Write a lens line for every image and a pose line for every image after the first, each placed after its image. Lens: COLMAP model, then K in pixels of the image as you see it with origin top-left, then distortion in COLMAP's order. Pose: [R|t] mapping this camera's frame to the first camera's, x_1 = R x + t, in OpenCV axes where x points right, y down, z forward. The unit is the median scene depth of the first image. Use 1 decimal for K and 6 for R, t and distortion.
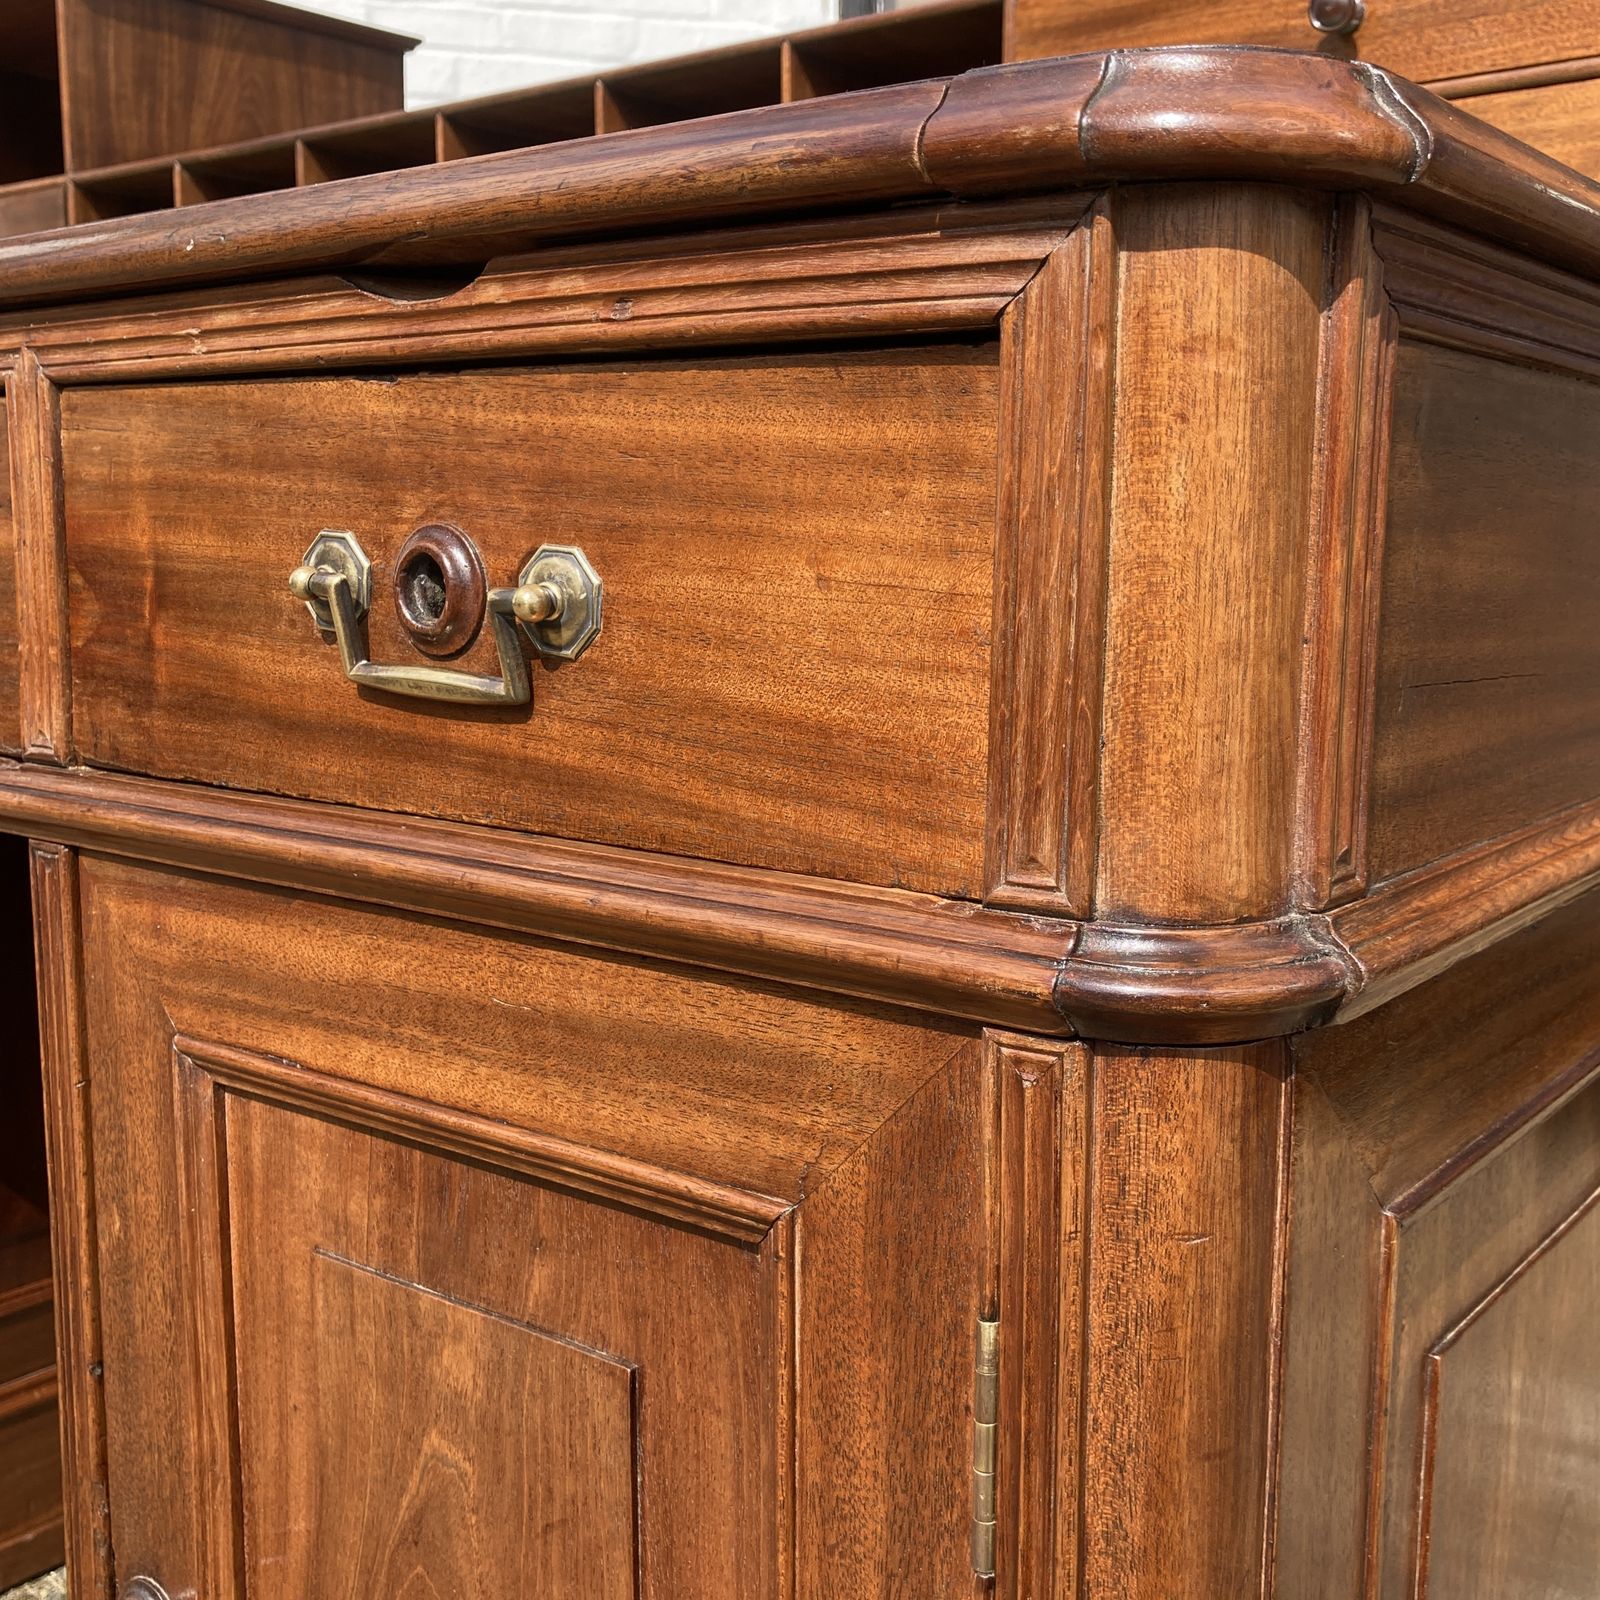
lens RADIAL K [[1846.5, 0, 819.8], [0, 1846.5, 794.4], [0, 0, 1]] dist [0.117229, -0.369082]
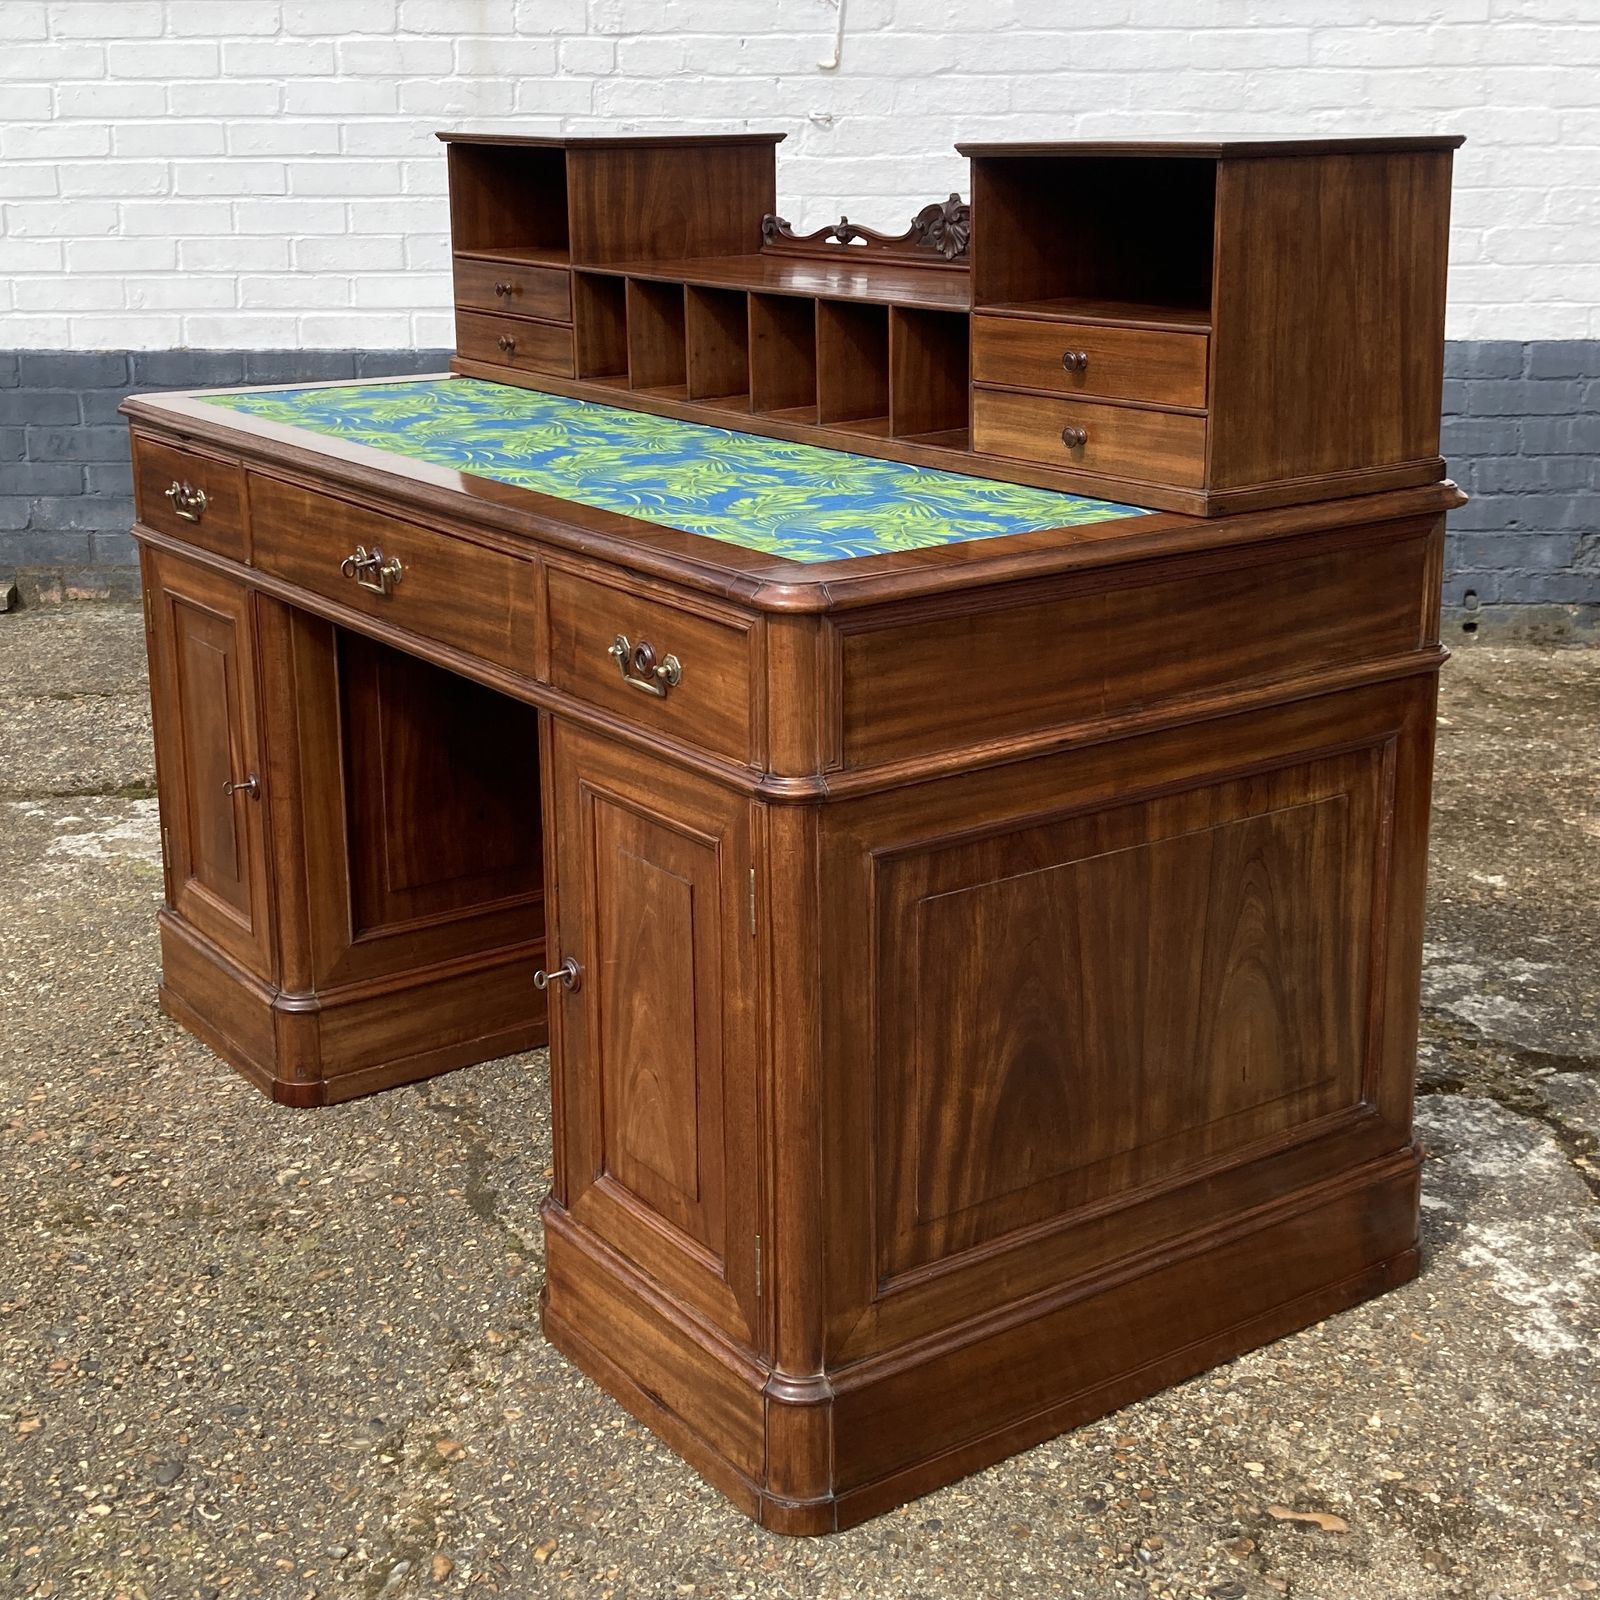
lens RADIAL K [[2313.2, 0, 793.5], [0, 2313.2, 630.5], [0, 0, 1]] dist [0.098595, -0.327843]
pose [[0.953502, 0.050475, -0.297131, 1.459548], [-0.025096, 0.995750, 0.088617, -0.603550], [0.300341, -0.077040, 0.950716, -3.292162]]
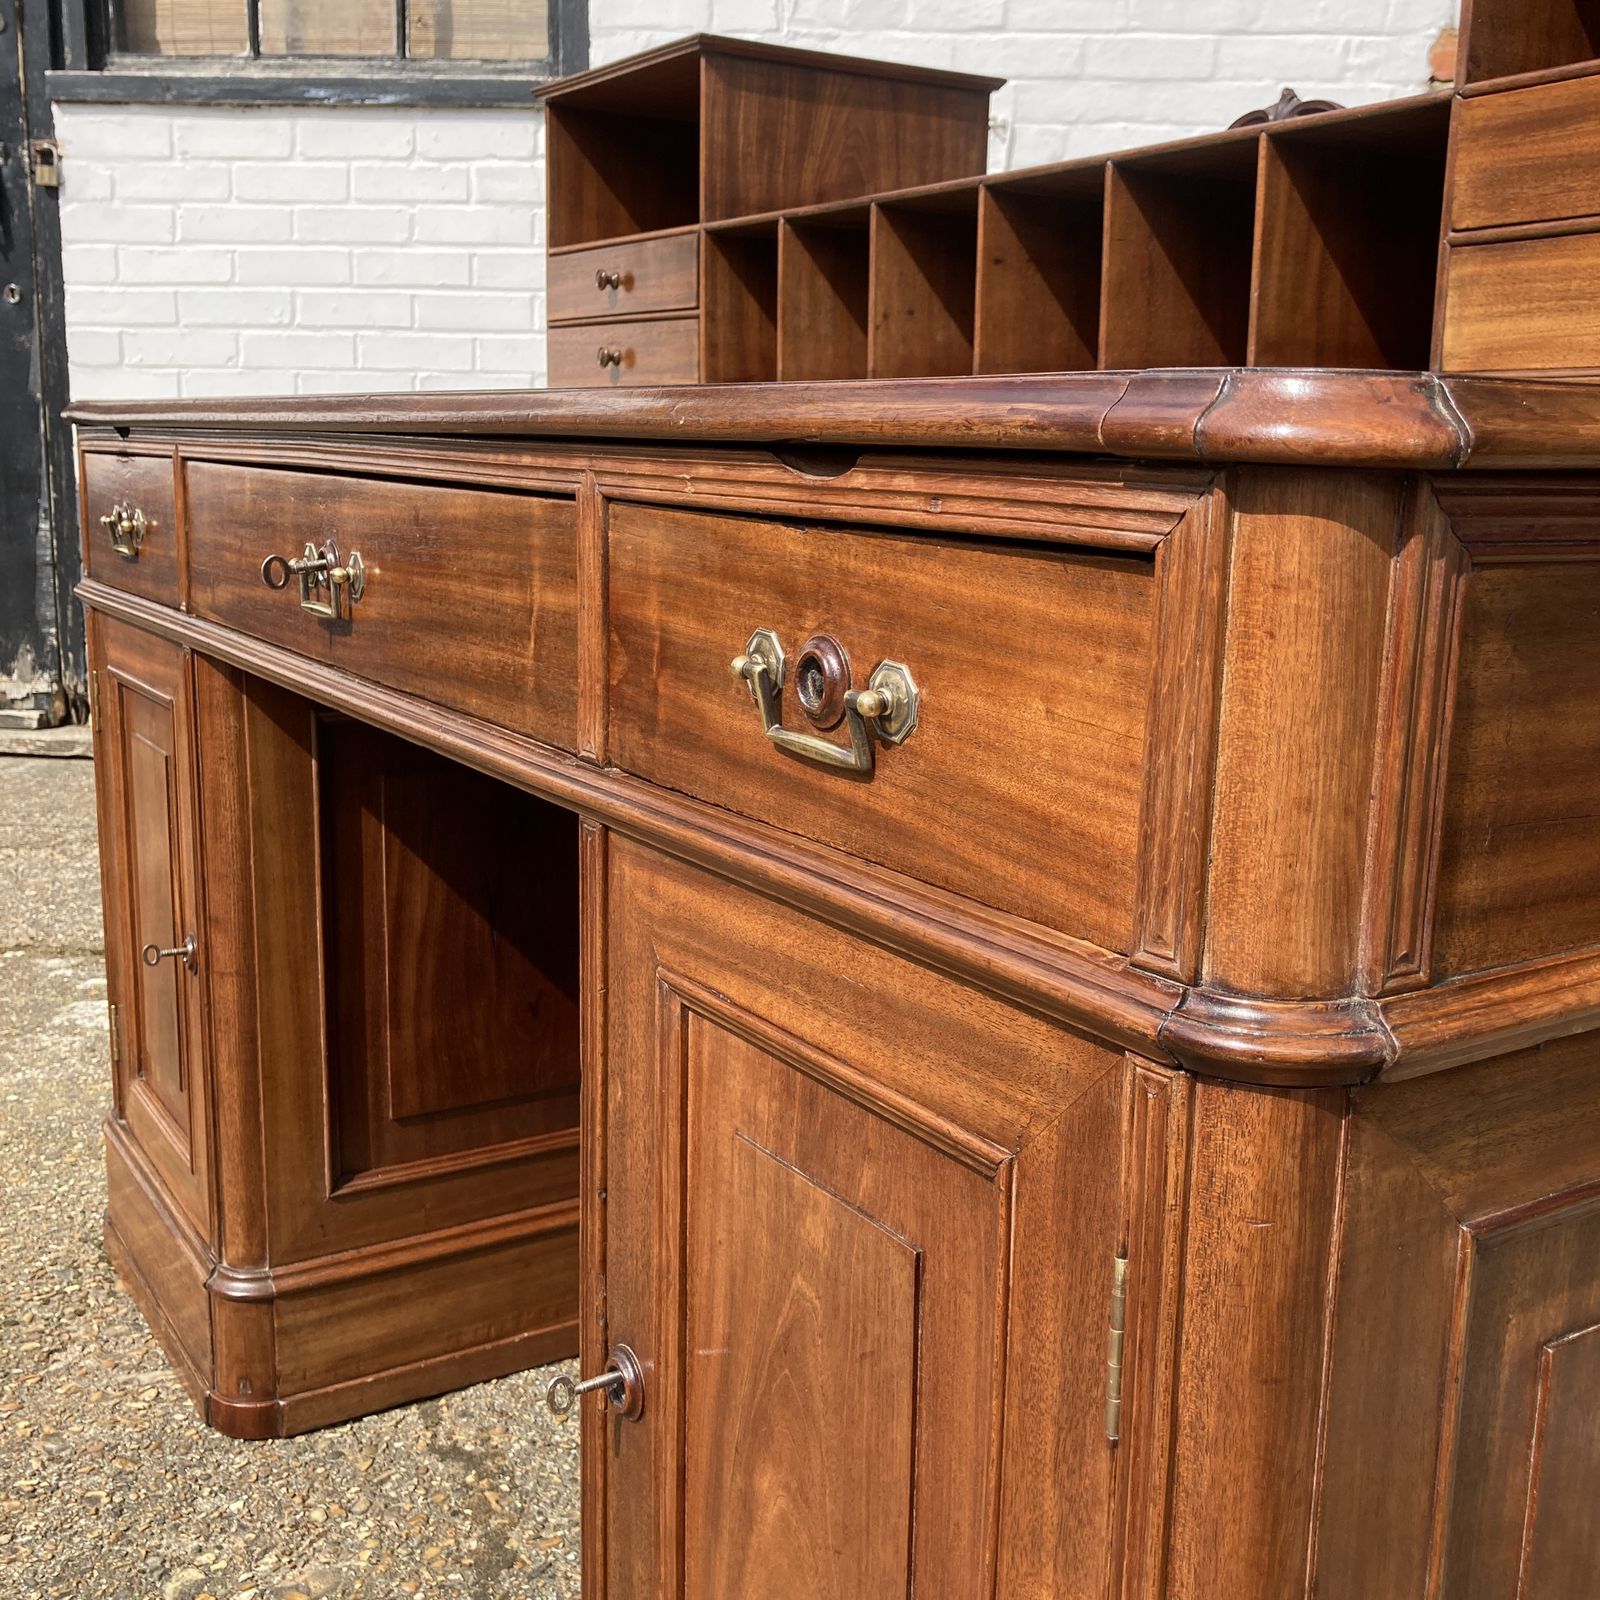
lens RADIAL K [[1782.3, 0, 810.6], [0, 1782.3, 783.5], [0, 0, 1]] dist [0.071616, -0.215168]
pose [[0.939705, 0.076176, -0.333394, 0.260704], [-0.061353, 0.996612, 0.054782, -0.116110], [0.336438, -0.031024, 0.941195, -0.292837]]
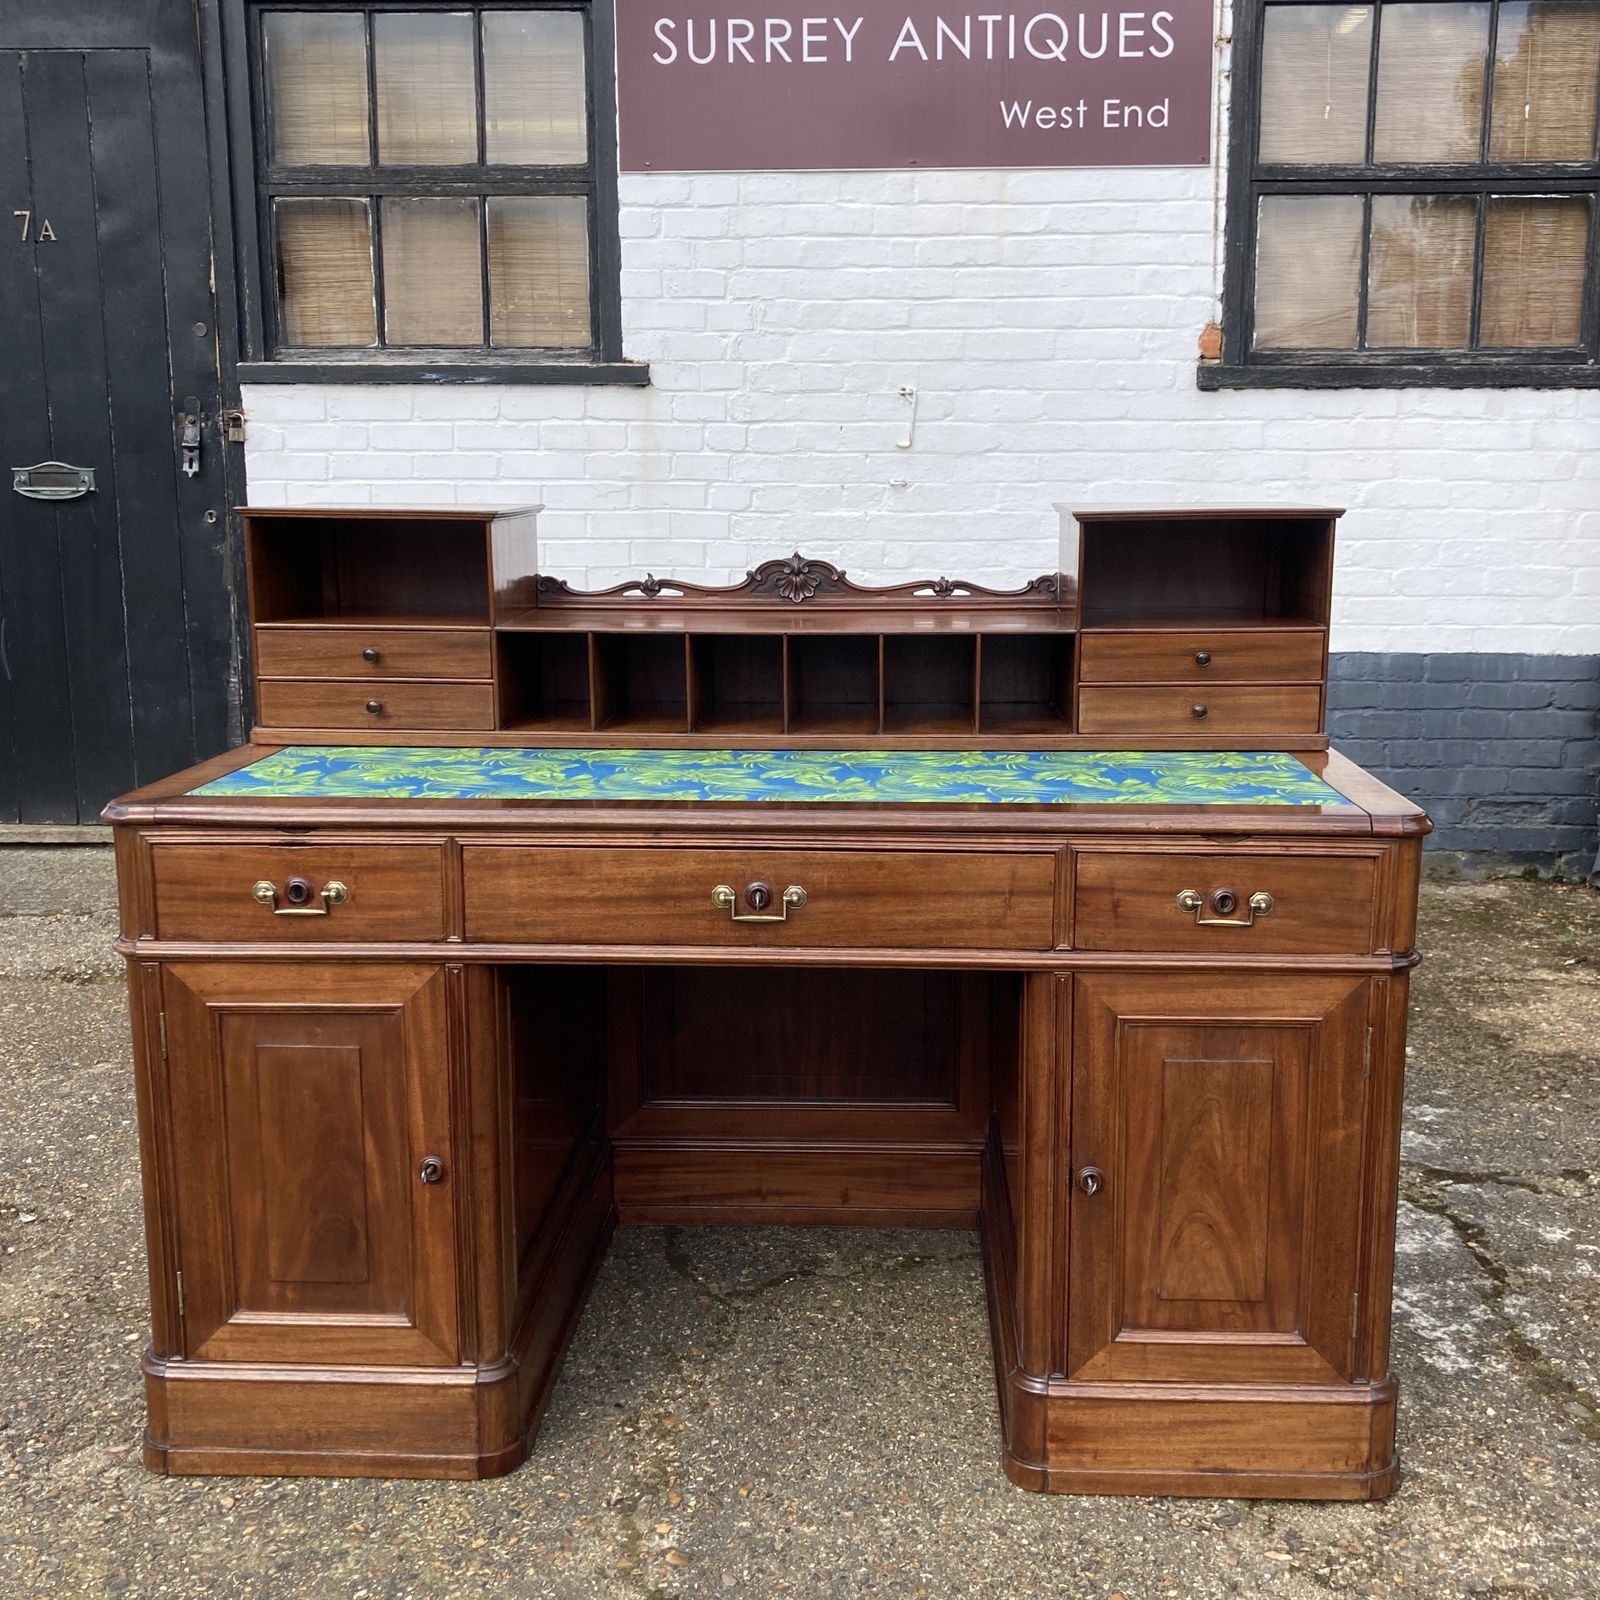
lens RADIAL K [[1846.5, 0, 819.8], [0, 1846.5, 794.4], [0, 0, 1]] dist [0.117229, -0.369082]
pose [[0.950738, 0.046315, -0.306515, 1.429124], [-0.034887, 0.998480, 0.042661, -0.555417], [0.308025, -0.029866, 0.950909, -4.084697]]
